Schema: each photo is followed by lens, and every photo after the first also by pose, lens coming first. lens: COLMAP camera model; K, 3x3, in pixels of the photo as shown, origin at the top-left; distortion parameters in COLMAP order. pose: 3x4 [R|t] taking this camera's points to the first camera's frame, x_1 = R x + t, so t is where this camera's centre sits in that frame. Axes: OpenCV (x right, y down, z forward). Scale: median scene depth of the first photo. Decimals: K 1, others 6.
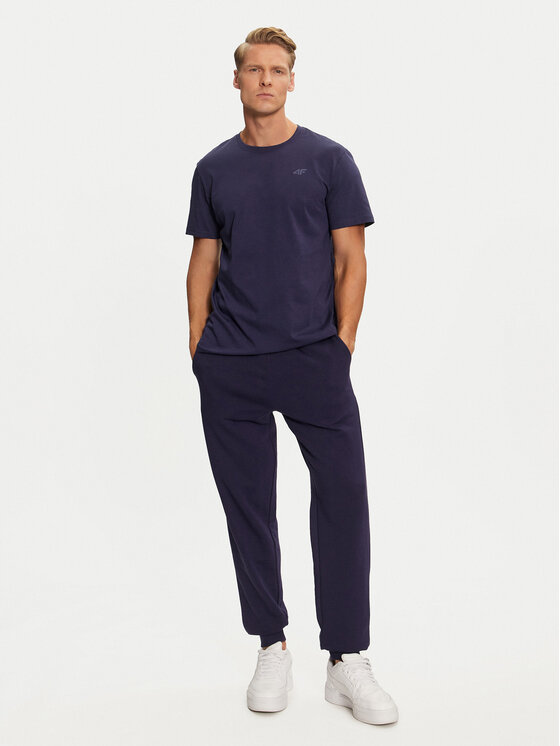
lens RADIAL K [[898.1, 0, 281.7], [0, 898.1, 373.5], [0, 0, 1]] dist [-0.030466, 0.000000]
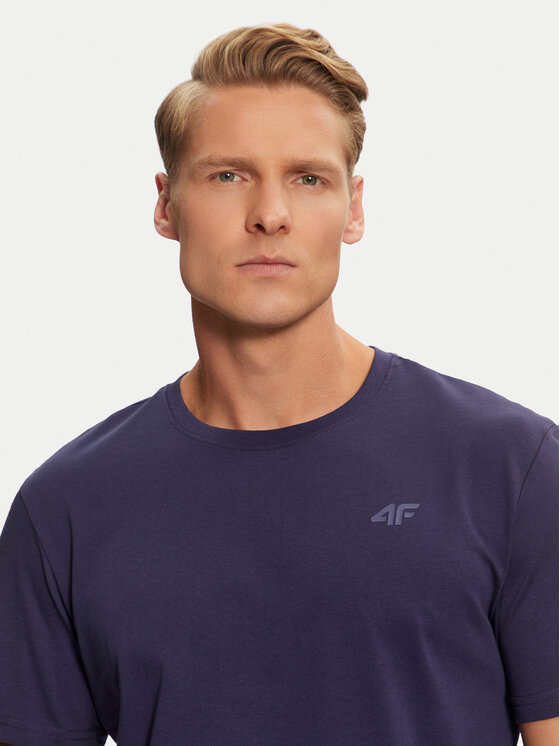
lens RADIAL K [[1909.9, 0, 275.6], [0, 1909.9, 375.3], [0, 0, 1]] dist [0.923437, 0.000000]
pose [[0.999525, -0.030544, -0.004134, -0.013871], [0.029166, 0.980640, -0.193634, -0.153521], [0.009968, 0.193421, 0.981065, 0.398639]]
